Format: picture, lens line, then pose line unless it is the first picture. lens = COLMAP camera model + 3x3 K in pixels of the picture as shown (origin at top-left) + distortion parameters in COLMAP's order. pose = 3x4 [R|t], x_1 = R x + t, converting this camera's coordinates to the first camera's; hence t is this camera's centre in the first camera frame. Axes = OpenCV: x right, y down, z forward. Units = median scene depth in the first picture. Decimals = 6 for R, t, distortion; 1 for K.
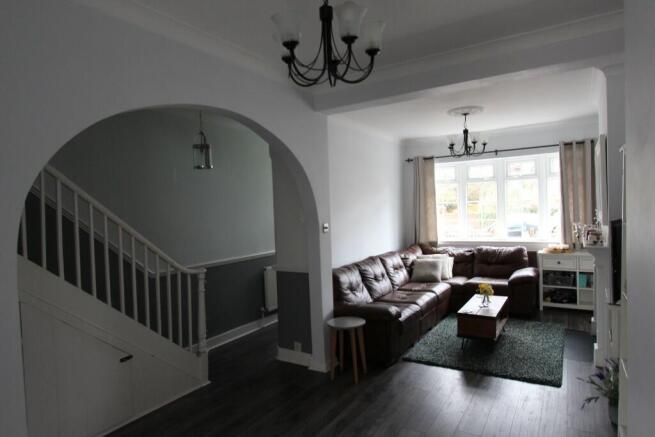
lens RADIAL K [[395.9, 0, 327.0], [0, 395.9, 217.1], [0, 0, 1]] dist [0.004021, 0.000788]
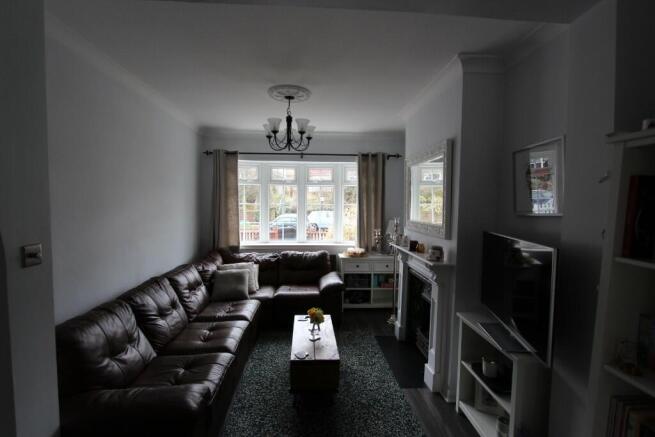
lens RADIAL K [[300.2, 0, 327.6], [0, 300.2, 222.9], [0, 0, 1]] dist [-0.002323, 0.000200]
pose [[0.811851, 0.008162, 0.583807, 0.047727], [-0.027539, 0.999325, 0.024324, -0.016927], [-0.583215, -0.035825, 0.811528, 0.382863]]
